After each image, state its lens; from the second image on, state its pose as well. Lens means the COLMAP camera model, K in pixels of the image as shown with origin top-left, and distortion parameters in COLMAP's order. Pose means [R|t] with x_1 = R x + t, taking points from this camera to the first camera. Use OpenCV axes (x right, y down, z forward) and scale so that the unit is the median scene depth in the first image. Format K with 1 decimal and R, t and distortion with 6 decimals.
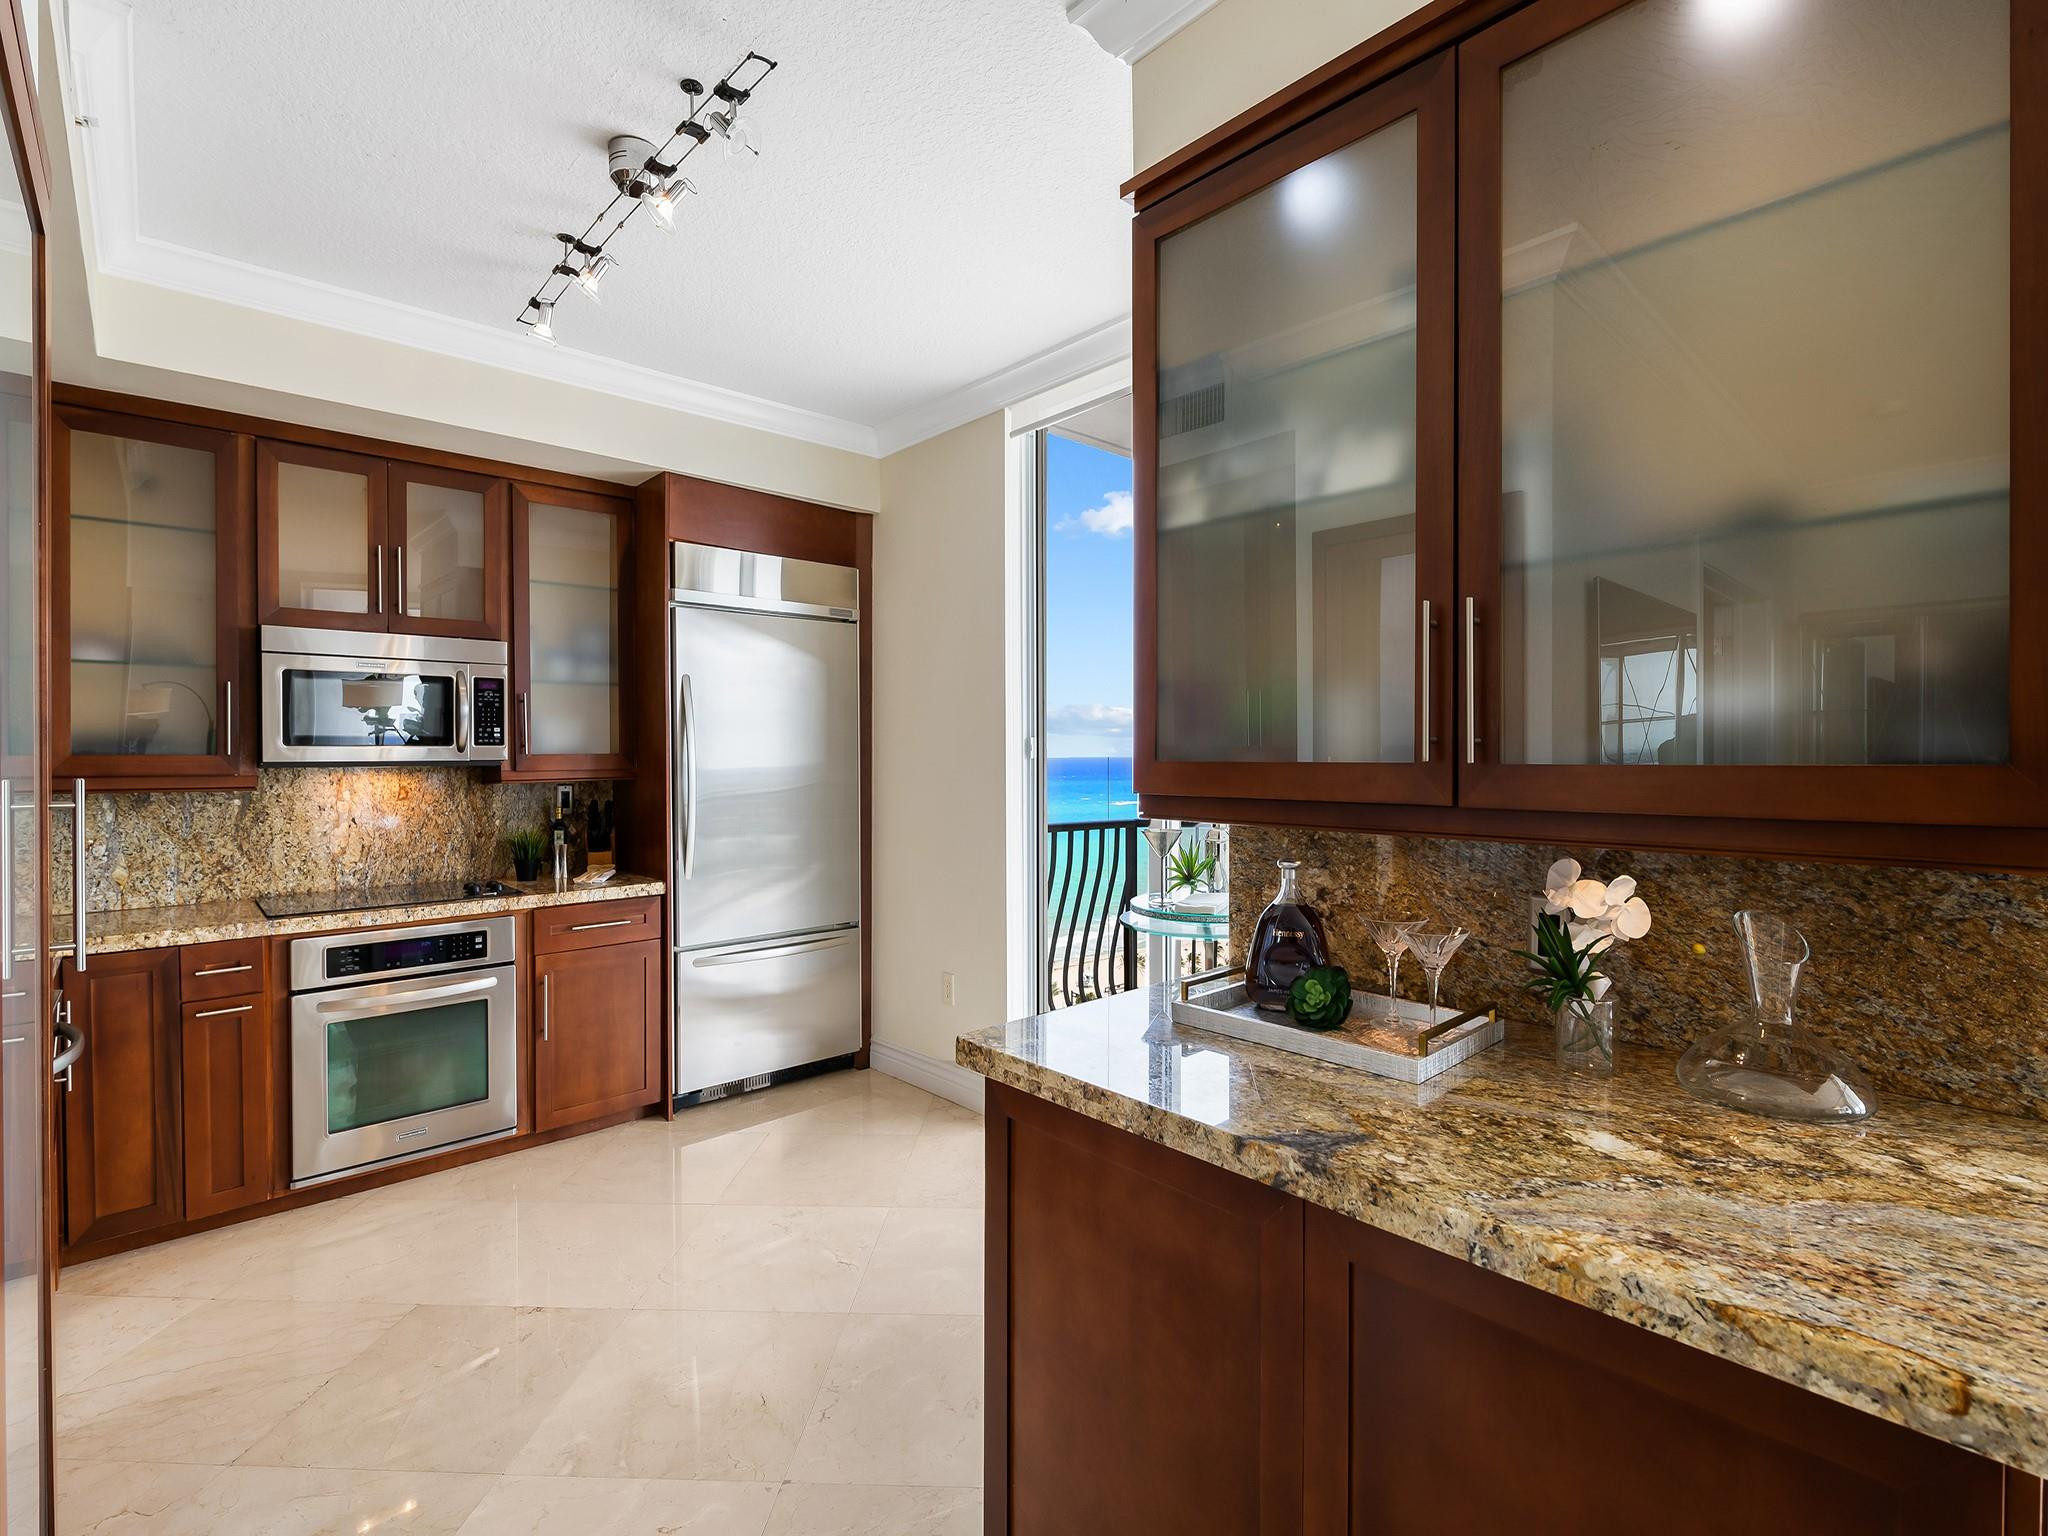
lens RADIAL K [[1014.3, 0, 1054.8], [0, 1014.3, 758.6], [0, 0, 1]] dist [-0.001747, -0.002713]
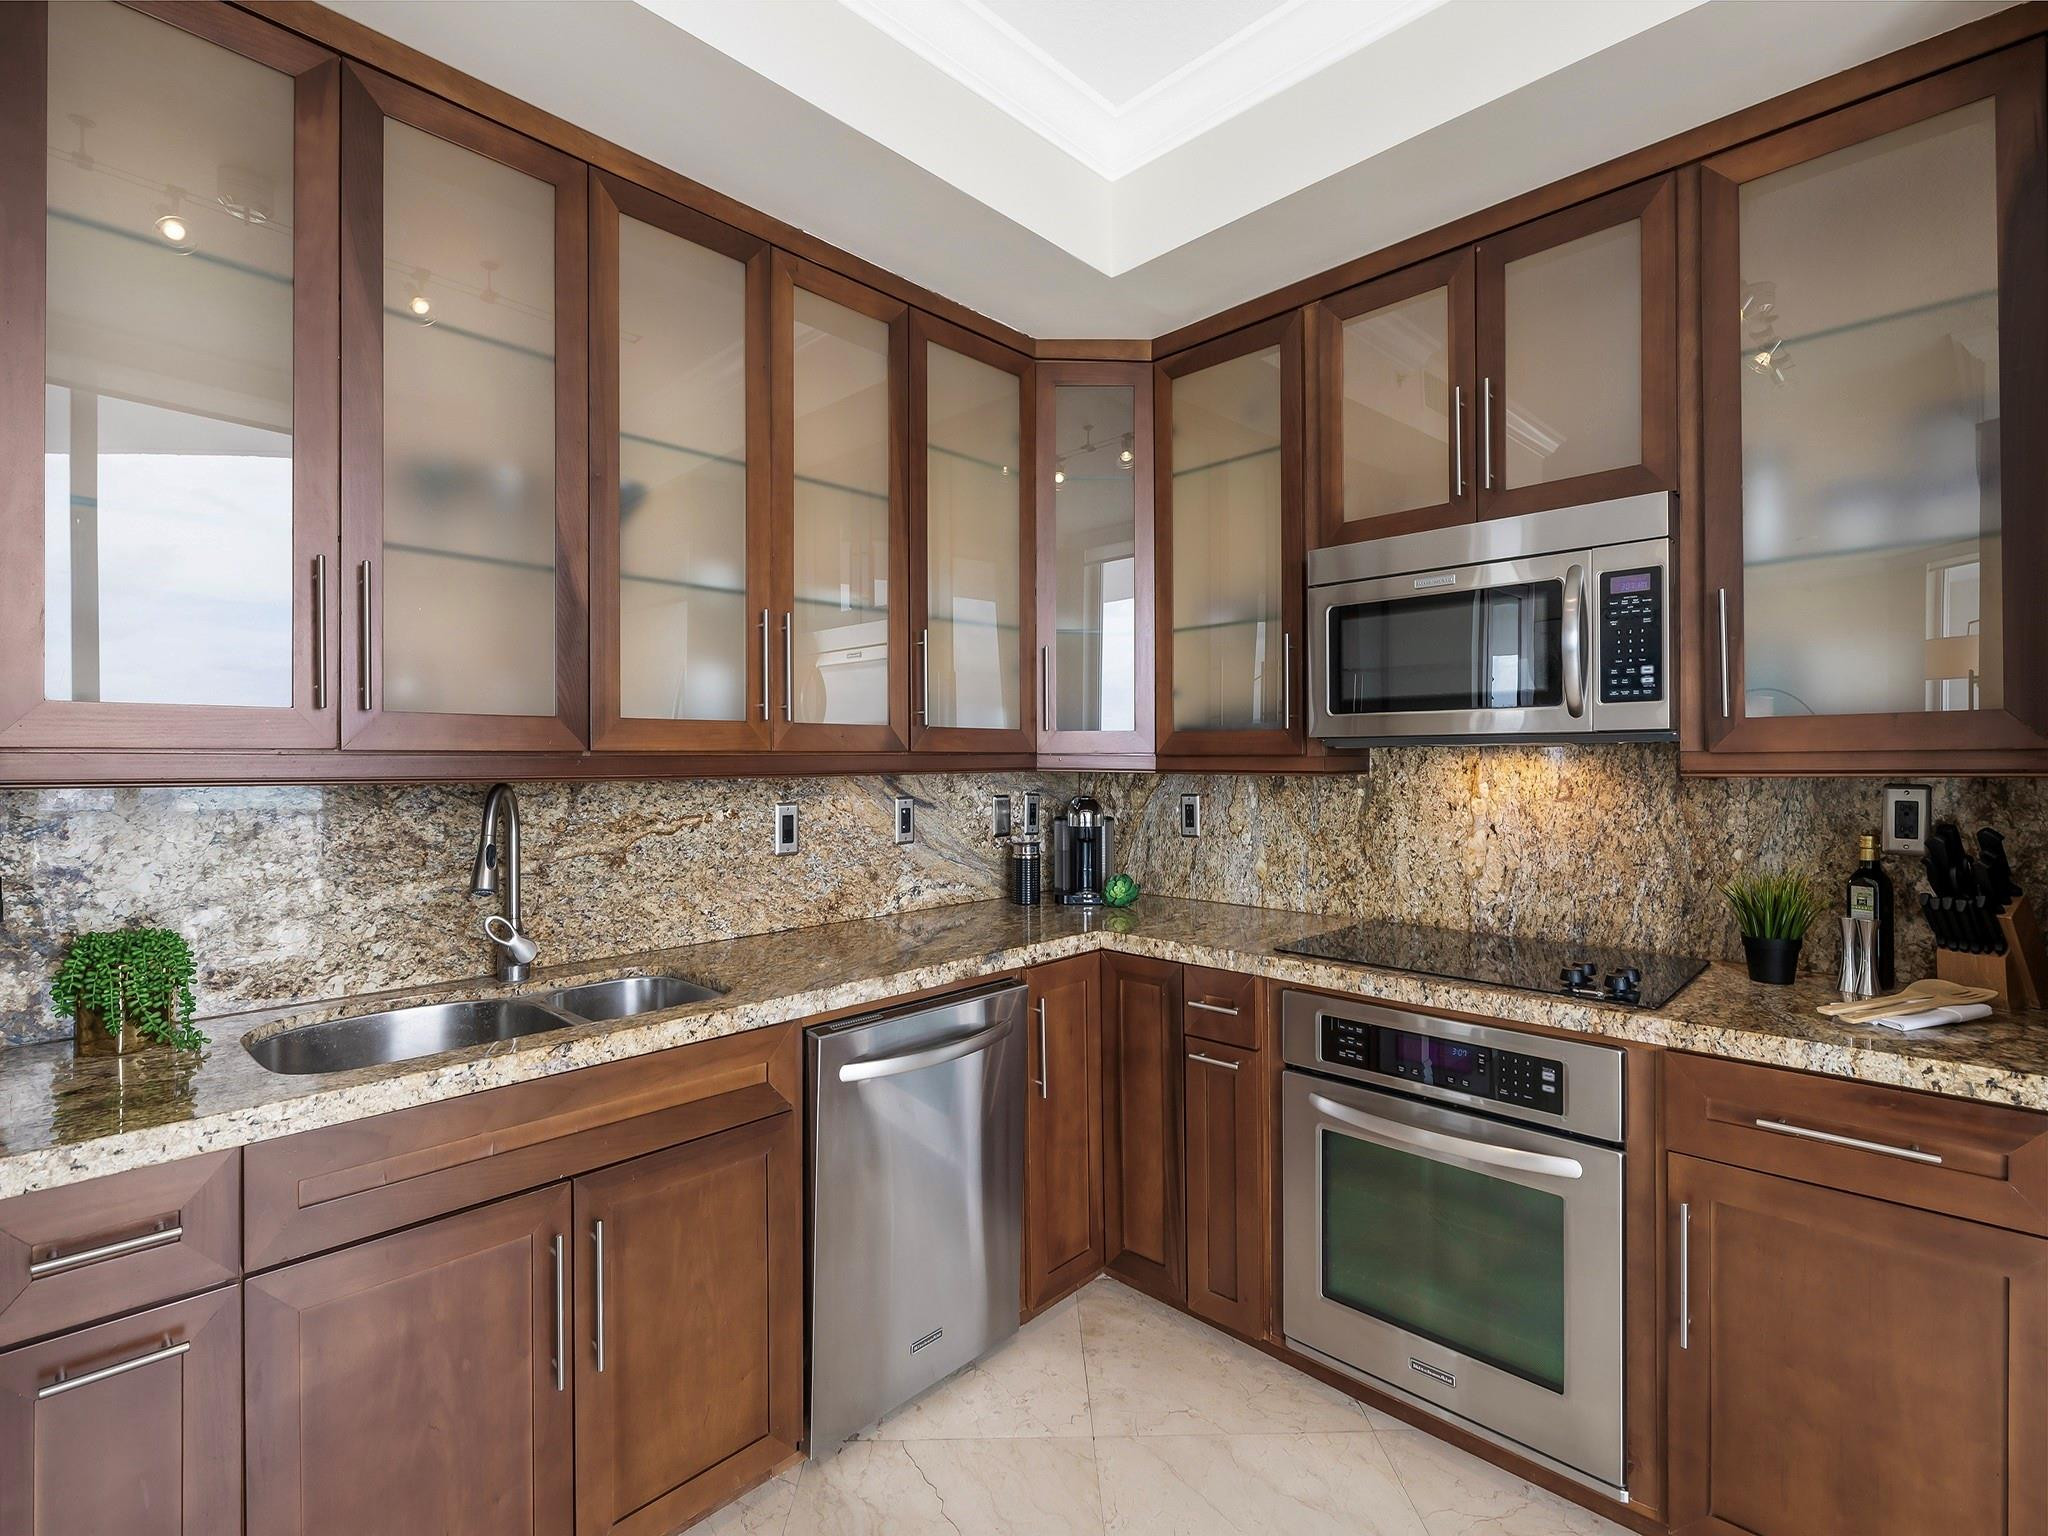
lens RADIAL K [[942.5, 0, 1015.2], [0, 942.5, 759.8], [0, 0, 1]] dist [0.001489, -0.002003]
pose [[0.041263, 0.002874, -0.999144, -0.096565], [-0.004525, 0.999986, 0.002690, 0.017068], [0.999138, 0.004411, 0.041276, 0.682948]]
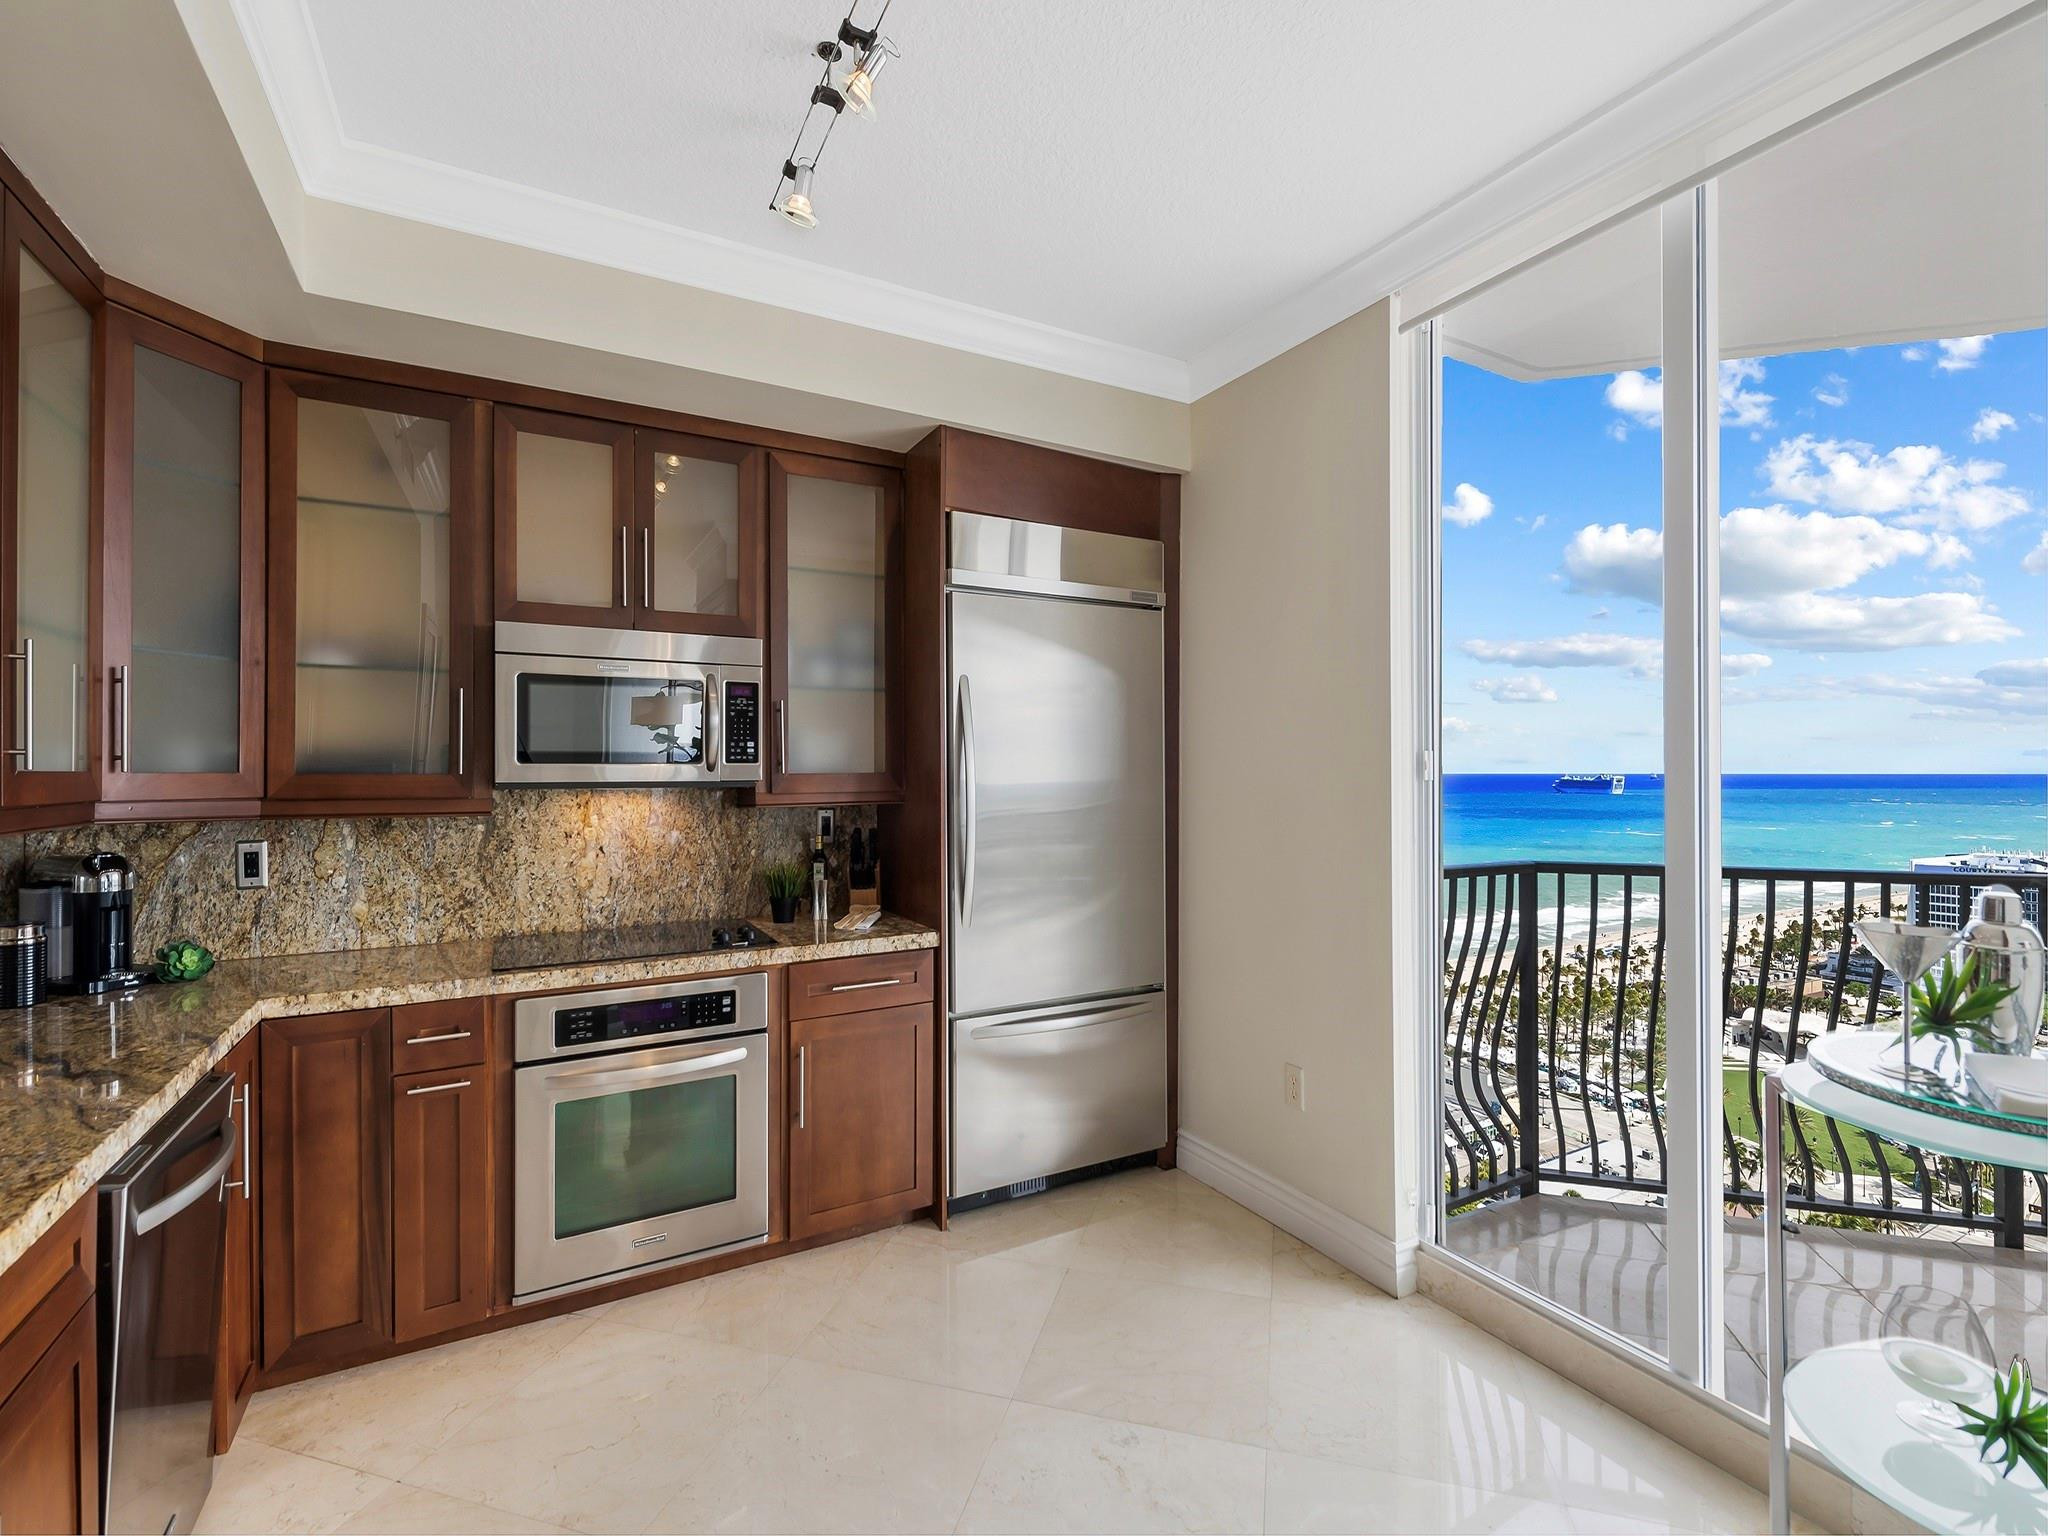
lens RADIAL K [[942.5, 0, 1026.9], [0, 942.5, 762.0], [0, 0, 1]] dist [0.001489, -0.002003]
pose [[0.970953, -0.000797, -0.239271, -0.146889], [-0.002458, 0.999908, -0.013308, -0.004068], [0.239259, 0.013509, 0.970862, 0.307618]]
